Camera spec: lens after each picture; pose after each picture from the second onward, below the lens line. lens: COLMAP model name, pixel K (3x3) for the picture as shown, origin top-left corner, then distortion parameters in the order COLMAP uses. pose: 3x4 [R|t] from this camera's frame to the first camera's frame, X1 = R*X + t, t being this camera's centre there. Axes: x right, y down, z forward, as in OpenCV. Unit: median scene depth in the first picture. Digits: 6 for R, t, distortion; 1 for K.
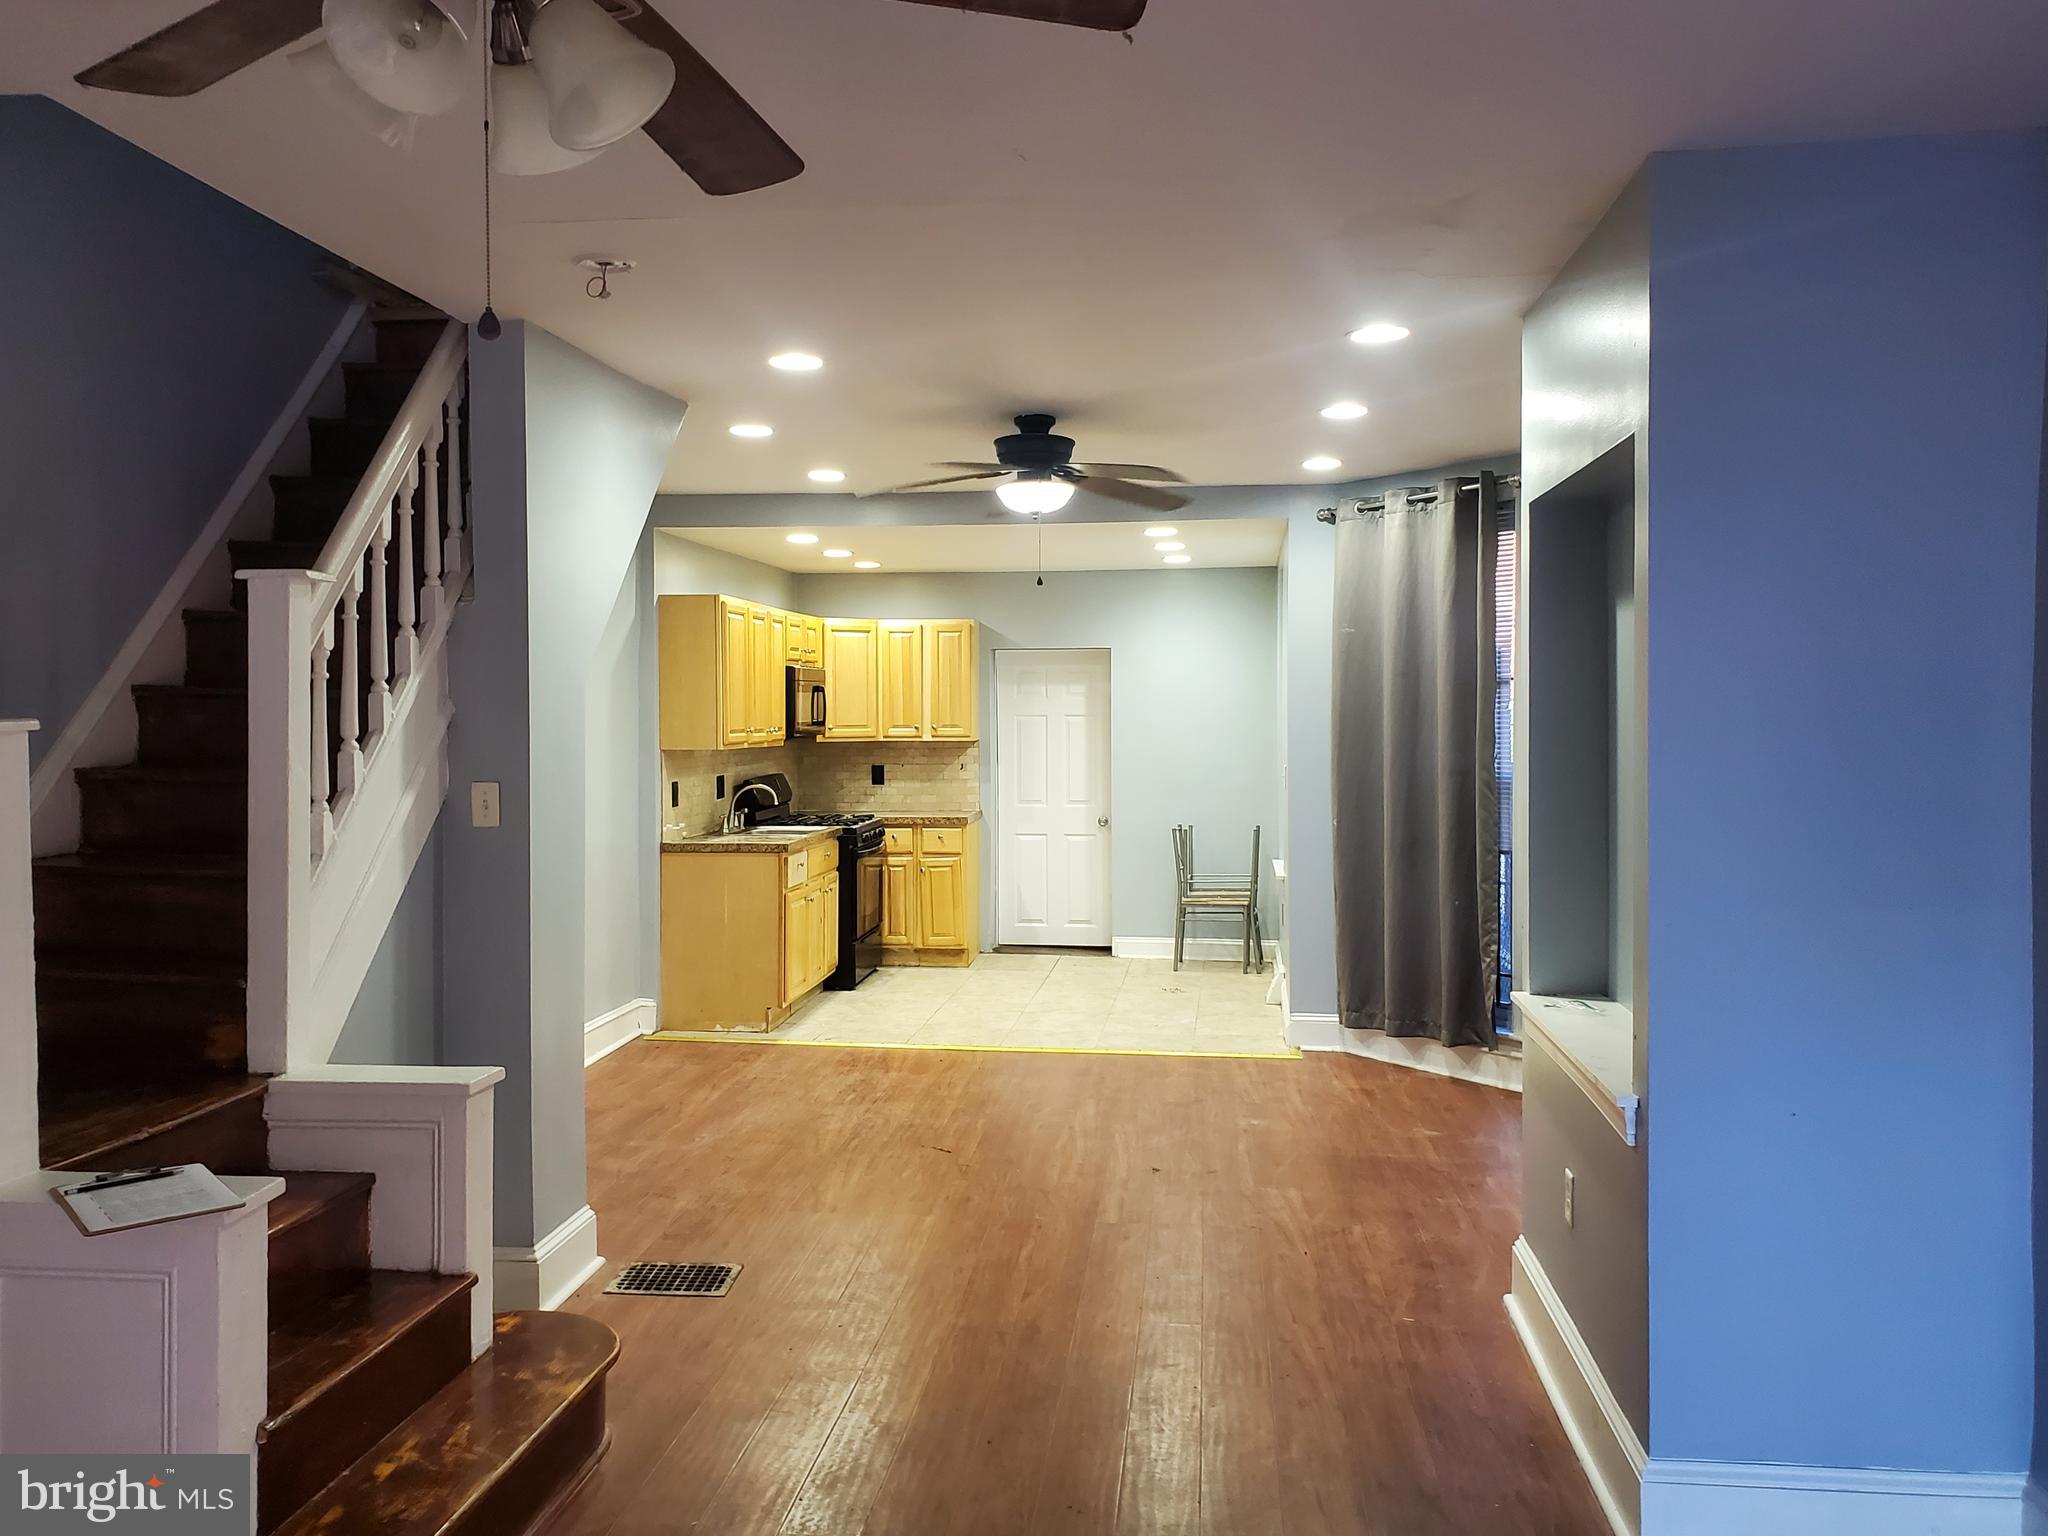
lens RADIAL K [[1720.2, 0, 1025.9], [0, 1720.2, 762.8], [0, 0, 1]] dist [0.013288, -0.092456]
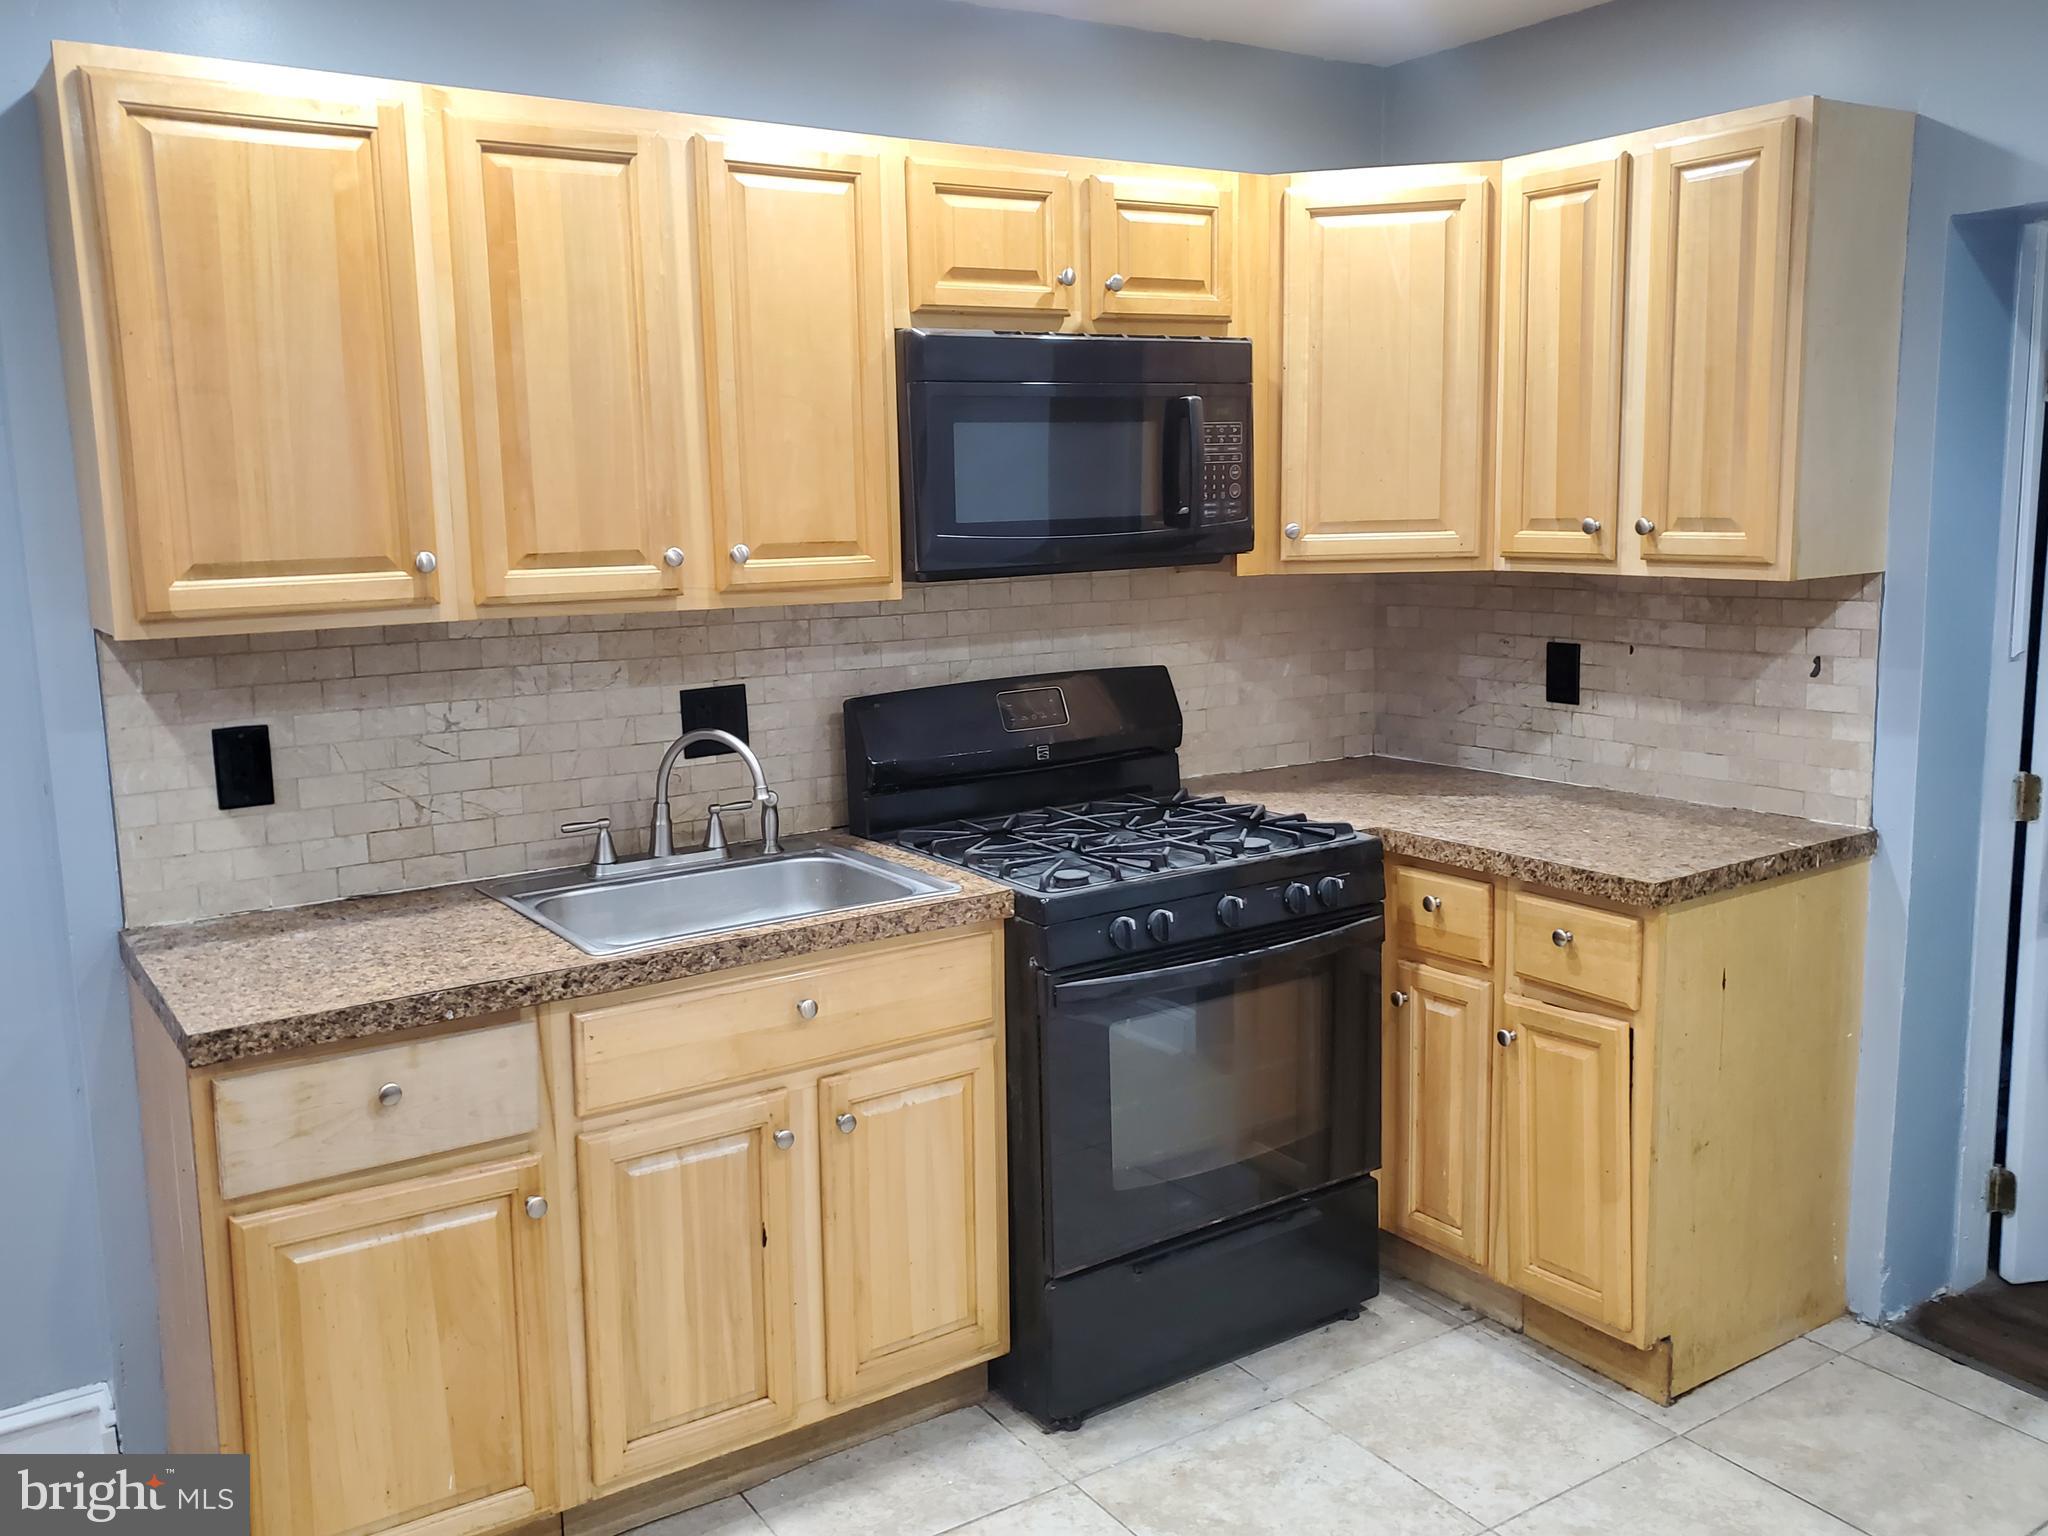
lens RADIAL K [[1720.2, 0, 1017.8], [0, 1720.2, 761.9], [0, 0, 1]] dist [0.013288, -0.092456]
pose [[0.629578, 0.109791, -0.769141, 0.100578], [-0.002059, 0.990197, 0.139660, -0.021719], [0.776935, -0.086344, 0.623632, 0.742529]]
